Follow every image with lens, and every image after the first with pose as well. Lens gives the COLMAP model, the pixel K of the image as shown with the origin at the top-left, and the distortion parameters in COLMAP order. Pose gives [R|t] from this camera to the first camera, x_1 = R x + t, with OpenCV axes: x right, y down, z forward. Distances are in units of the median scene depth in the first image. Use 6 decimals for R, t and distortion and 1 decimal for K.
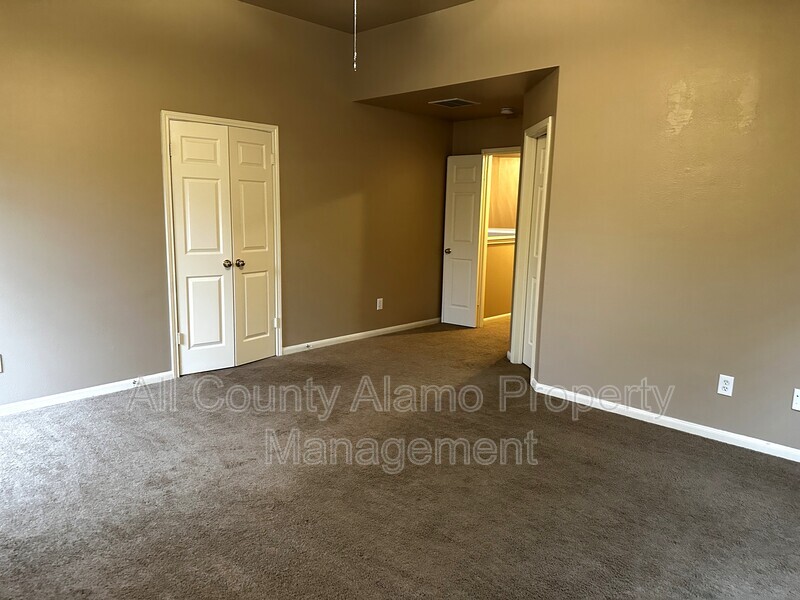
lens RADIAL K [[563.9, 0, 398.6], [0, 563.9, 300.1], [0, 0, 1]] dist [0.009023, -0.009491]
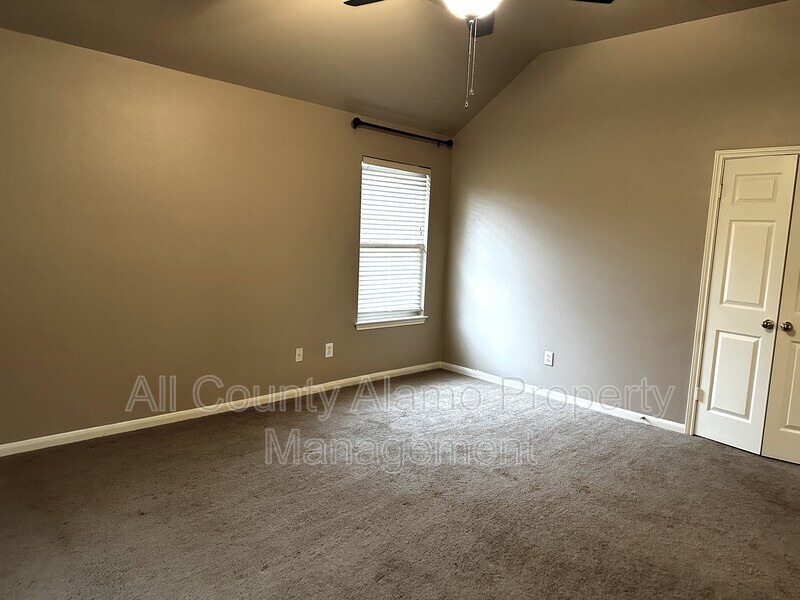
lens RADIAL K [[563.9, 0, 399.1], [0, 563.9, 300.8], [0, 0, 1]] dist [0.009023, -0.009491]
pose [[-0.042332, 0.097402, -0.994344, 0.532012], [-0.211811, 0.971739, 0.104205, -0.072202], [0.976393, 0.215025, -0.020505, 0.513478]]
